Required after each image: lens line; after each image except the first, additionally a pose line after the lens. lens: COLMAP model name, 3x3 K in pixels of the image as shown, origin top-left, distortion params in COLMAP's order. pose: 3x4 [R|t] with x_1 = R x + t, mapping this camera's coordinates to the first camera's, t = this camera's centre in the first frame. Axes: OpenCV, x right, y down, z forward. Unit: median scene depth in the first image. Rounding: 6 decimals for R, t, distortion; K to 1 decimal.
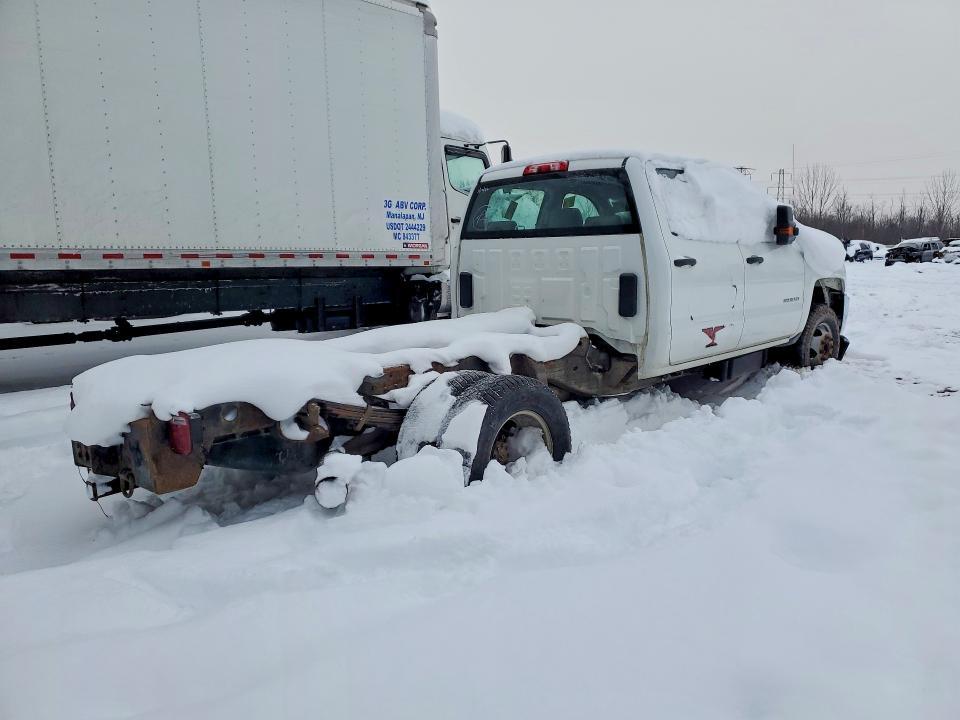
lens RADIAL K [[745.7, 0, 480.0], [0, 745.7, 360.0], [0, 0, 1]] dist [0.079418, -0.156829]
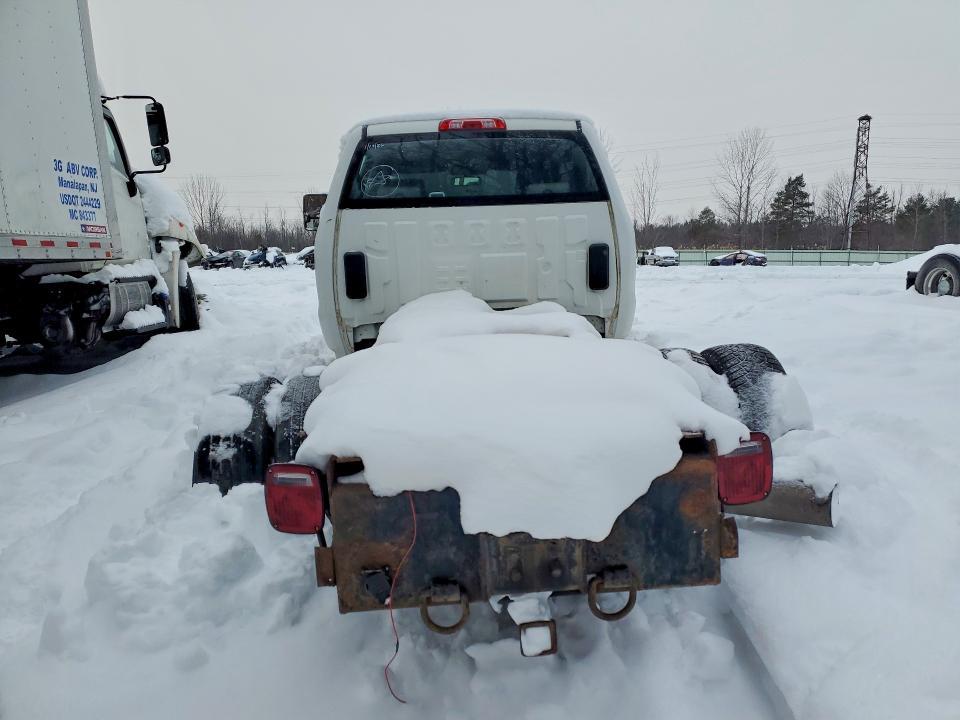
lens RADIAL K [[745.7, 0, 480.0], [0, 745.7, 360.0], [0, 0, 1]] dist [0.079418, -0.156829]
pose [[0.688383, -0.114668, 0.716226, -0.359359], [0.126377, 0.991283, 0.037240, -0.014835], [-0.714253, 0.064879, 0.696874, 0.276743]]
